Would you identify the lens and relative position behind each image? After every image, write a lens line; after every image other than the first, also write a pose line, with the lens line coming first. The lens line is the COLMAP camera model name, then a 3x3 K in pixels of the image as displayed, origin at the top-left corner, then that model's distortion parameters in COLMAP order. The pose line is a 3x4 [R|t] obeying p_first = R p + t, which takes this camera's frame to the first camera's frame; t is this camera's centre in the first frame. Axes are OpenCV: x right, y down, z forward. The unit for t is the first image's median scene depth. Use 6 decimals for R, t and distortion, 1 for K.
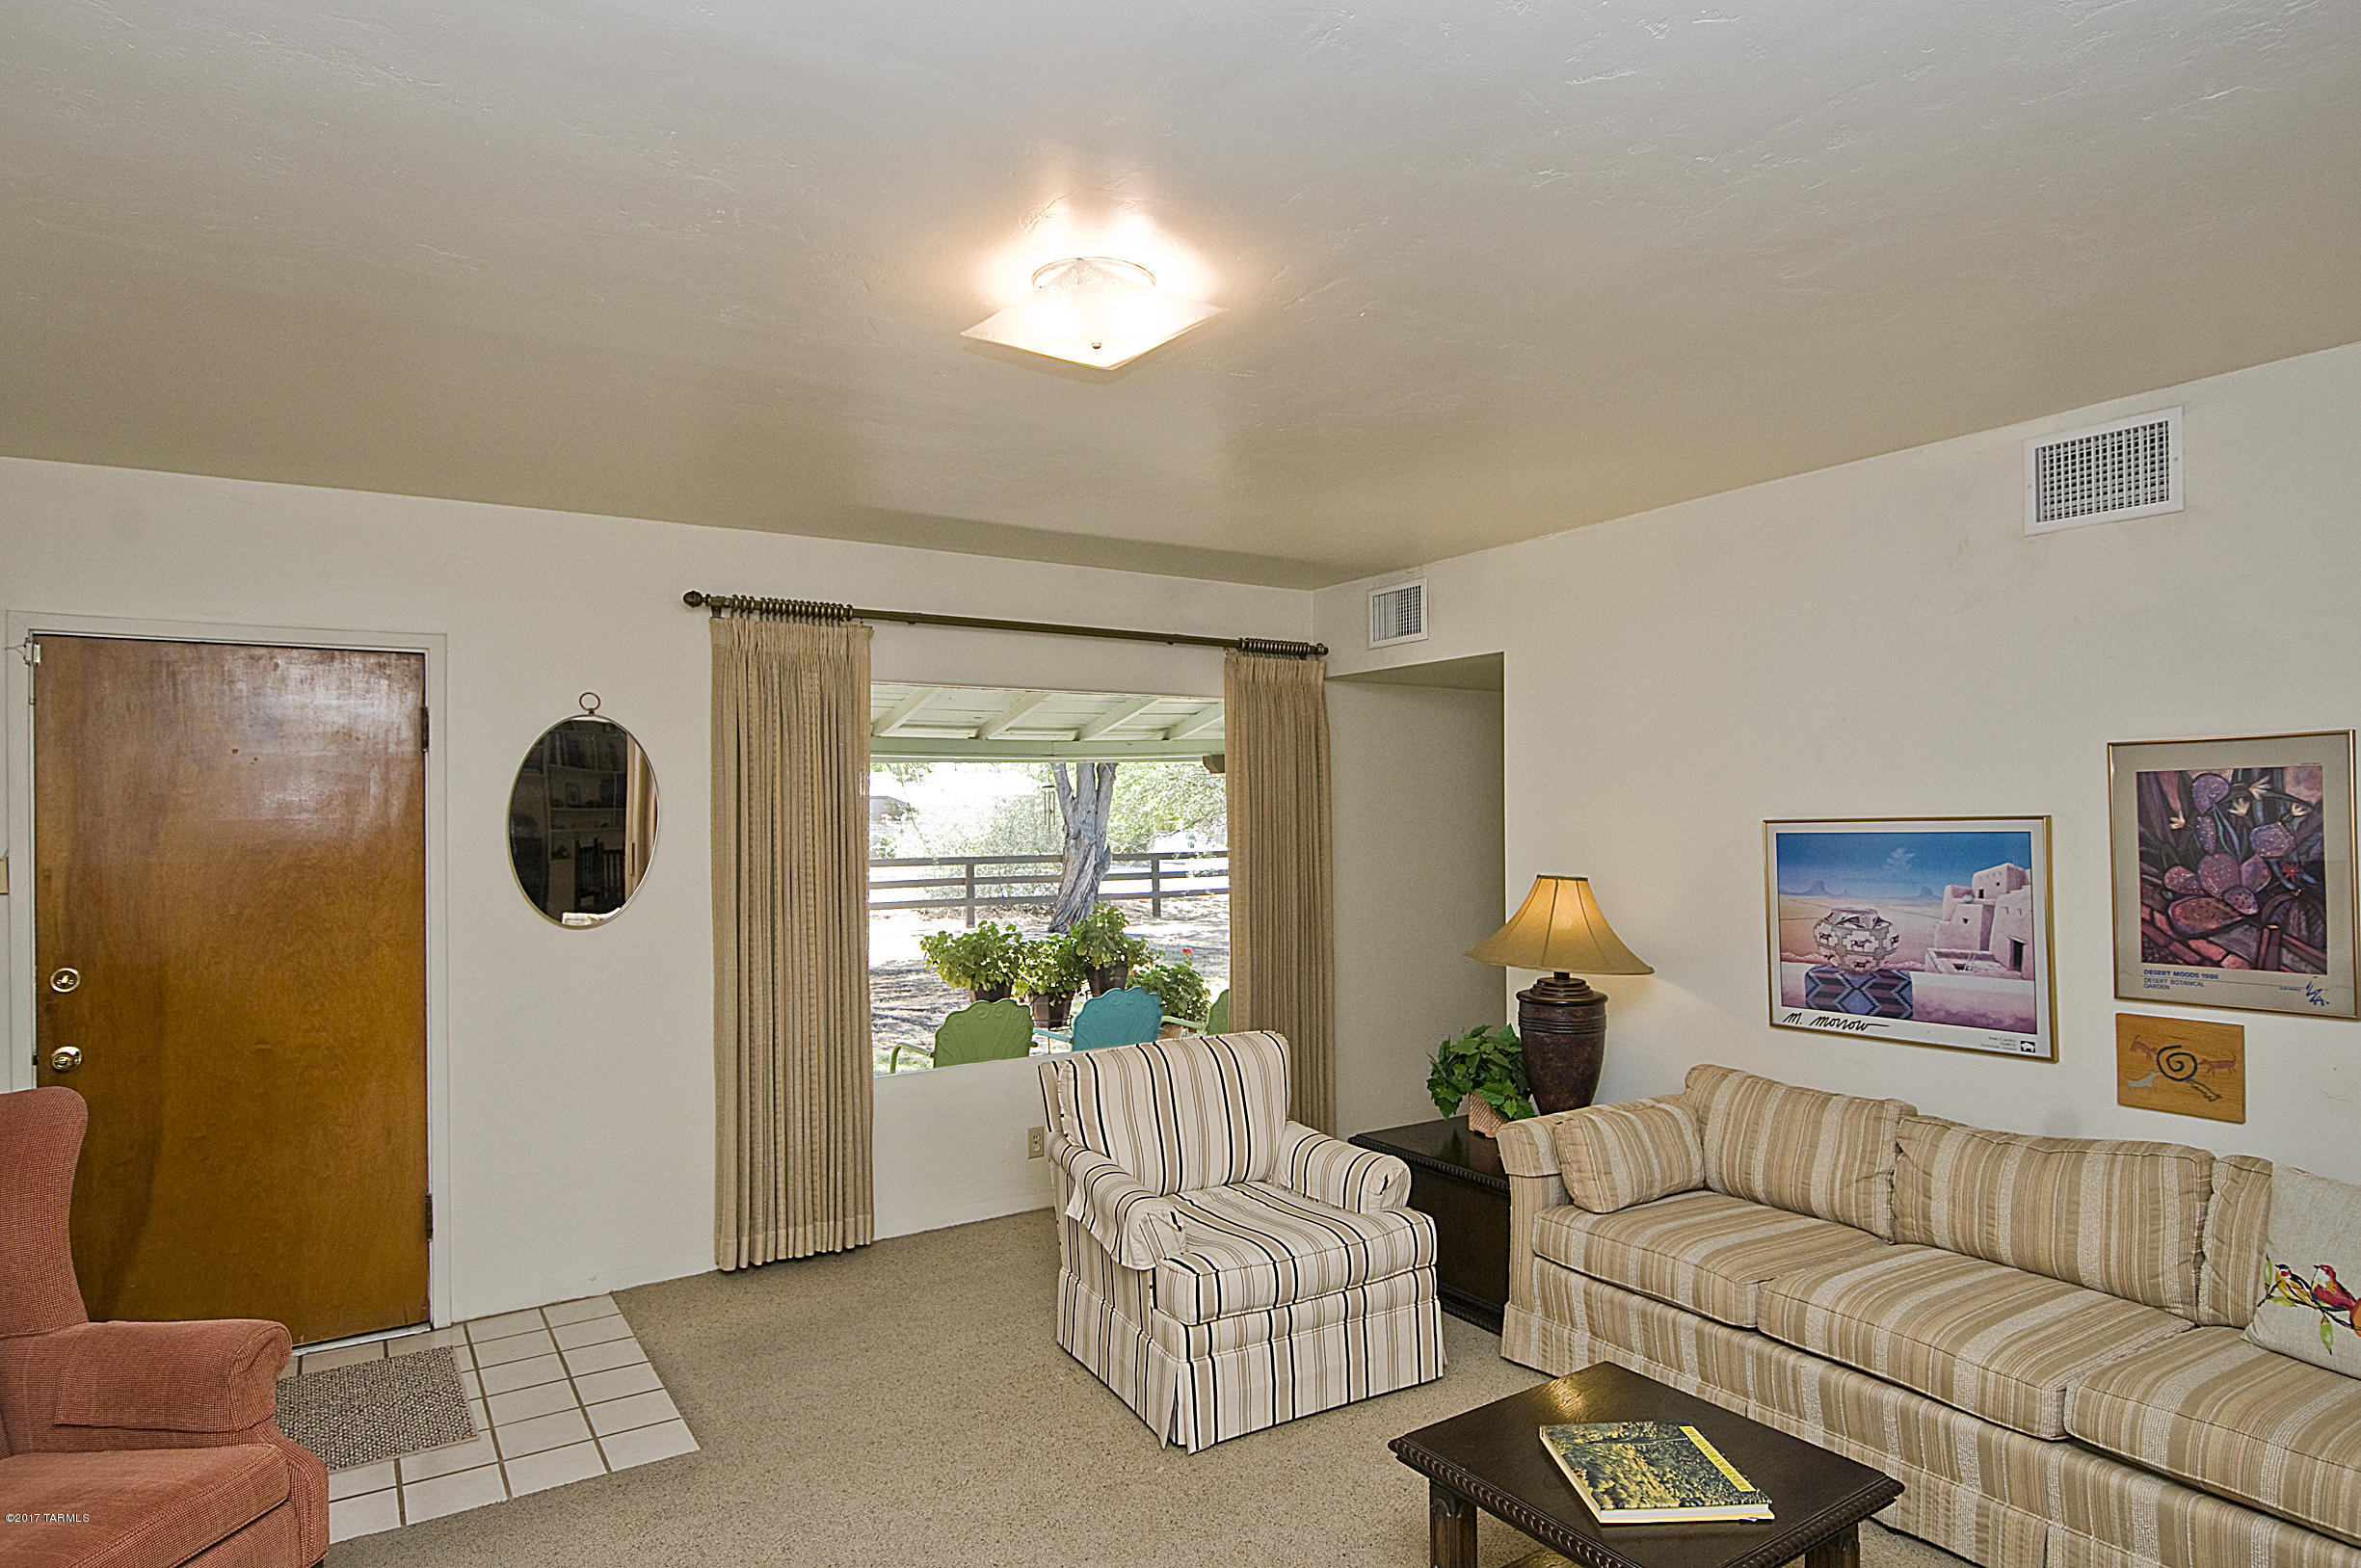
lens RADIAL K [[1286.4, 0, 1167.1], [0, 1286.4, 804.7], [0, 0, 1]] dist [-0.003493, -0.000766]
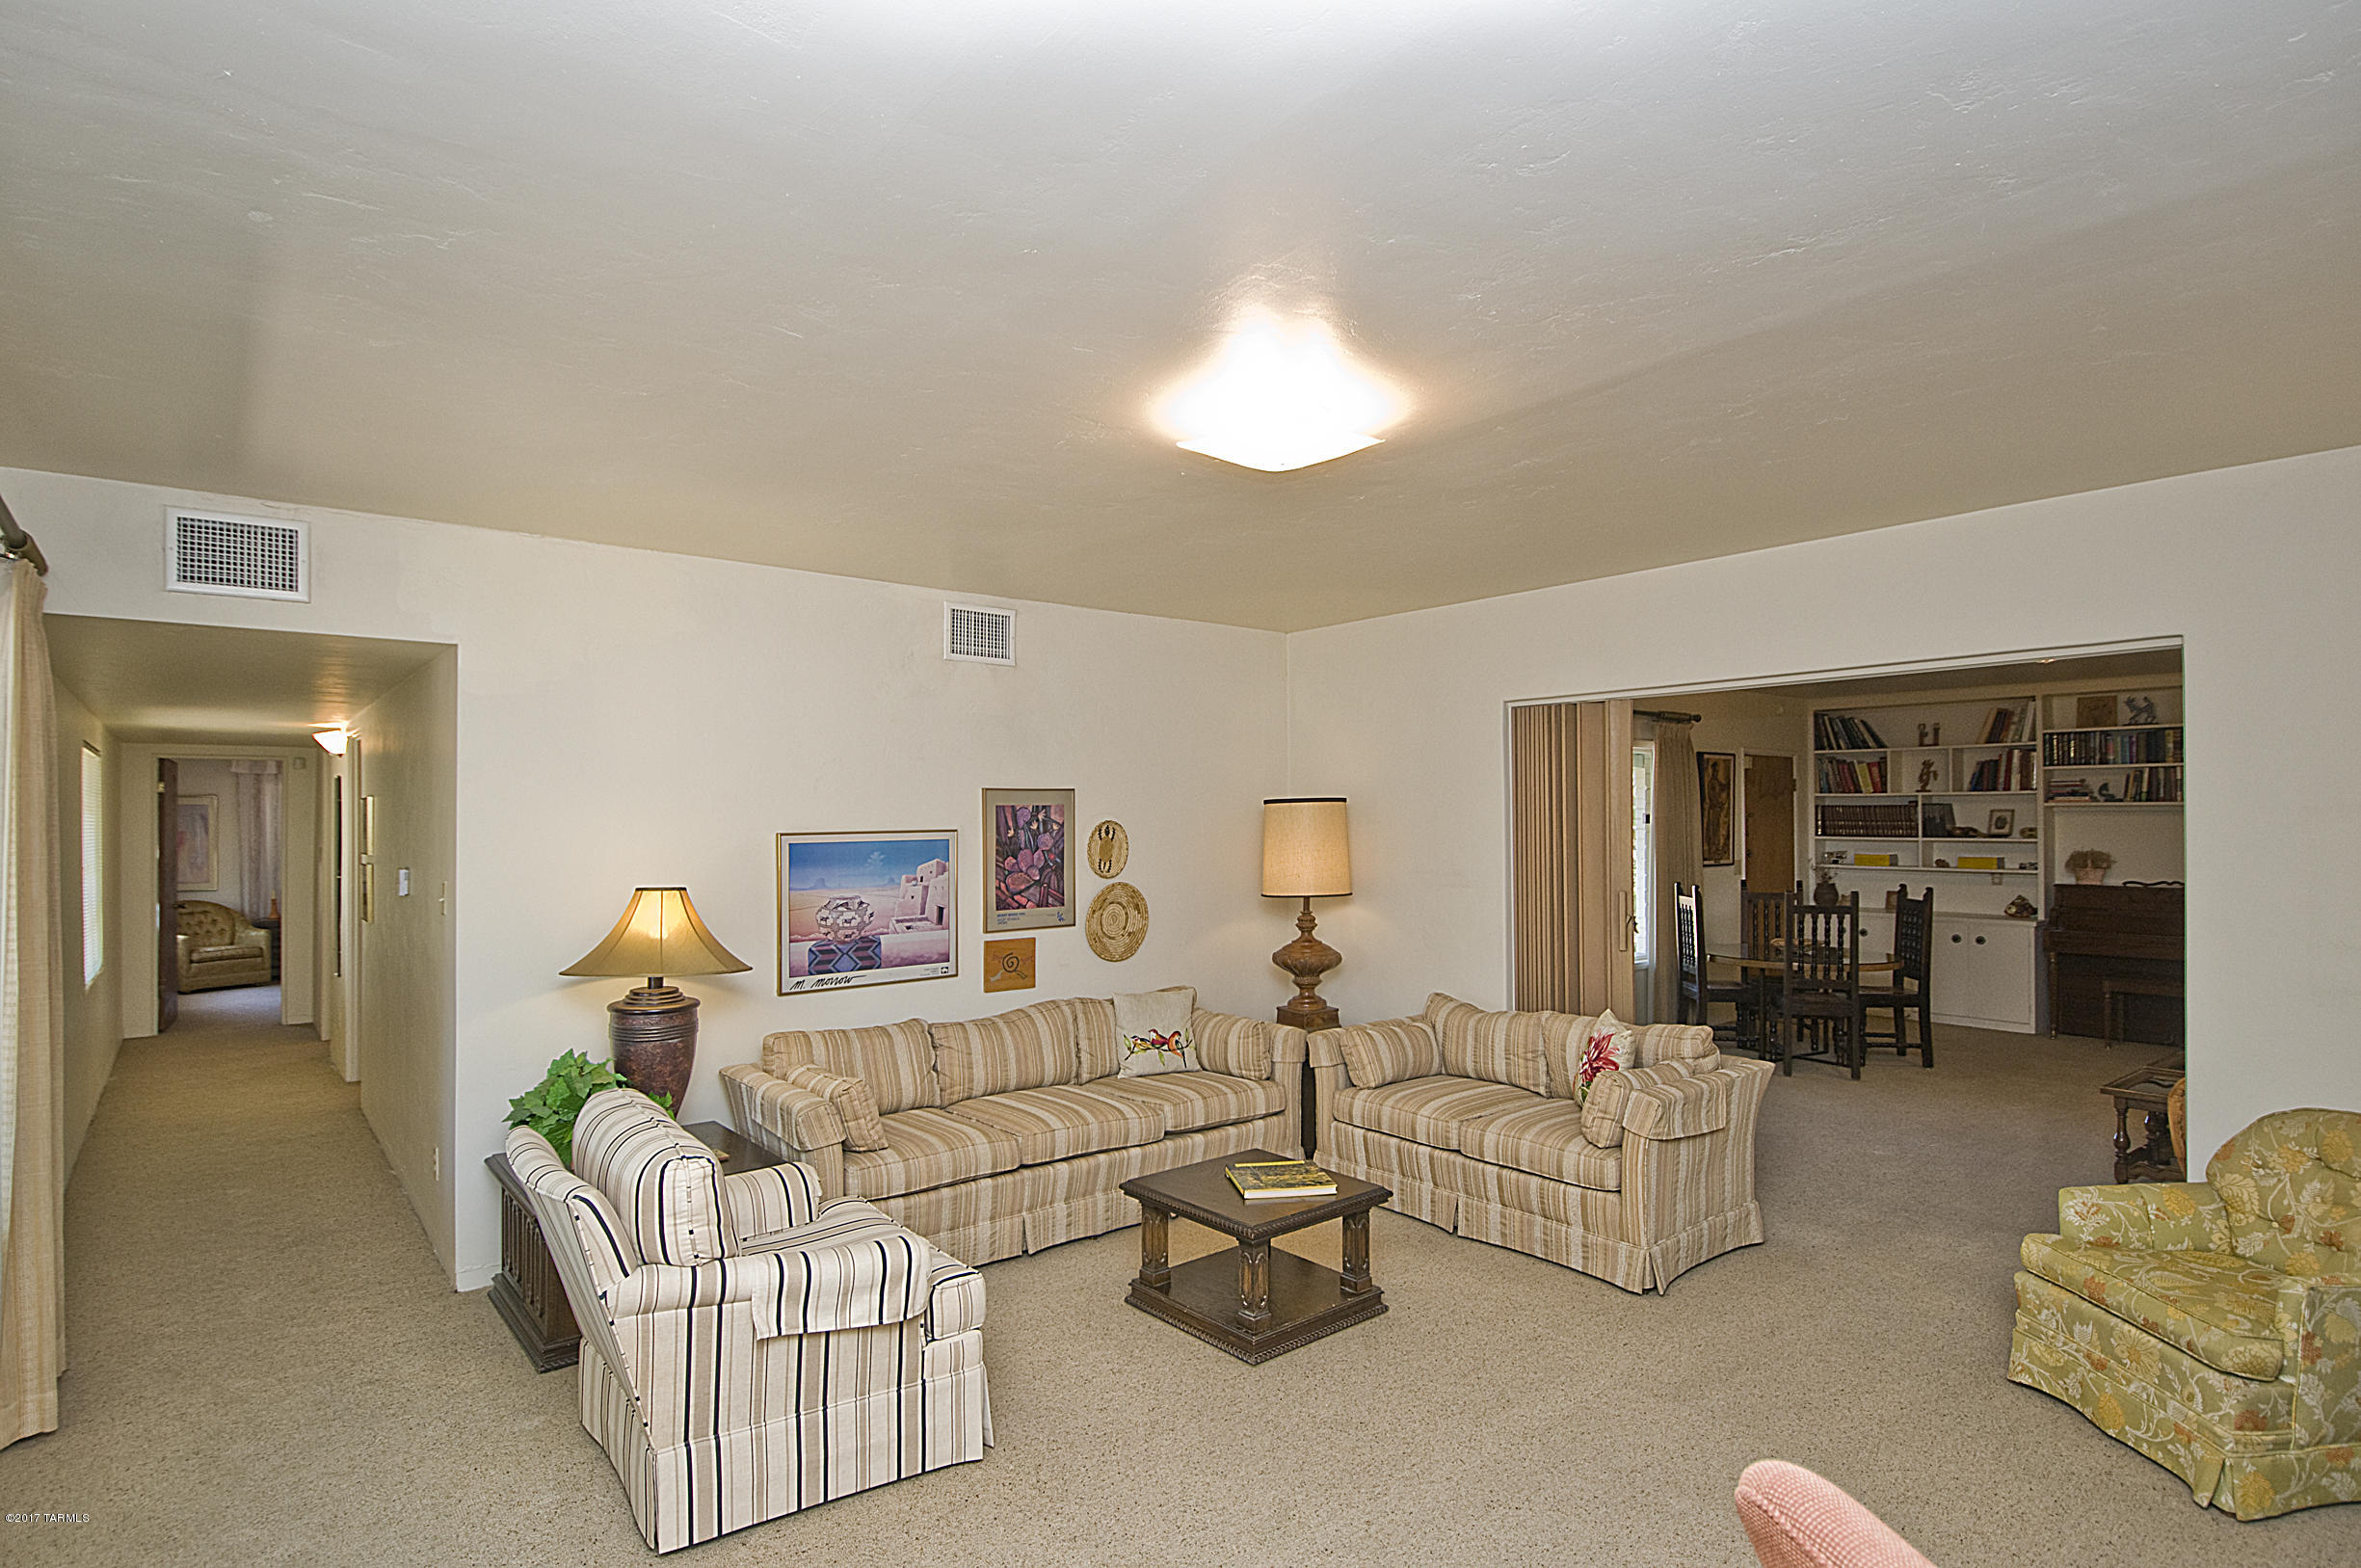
lens RADIAL K [[1196.0, 0, 1174.7], [0, 1196.0, 791.1], [0, 0, 1]] dist [-0.012793, -0.006359]
pose [[-0.101036, 0.029088, 0.994457, -0.902913], [-0.009950, 0.999493, -0.030246, 0.003076], [-0.994833, -0.012951, -0.100695, 0.885171]]
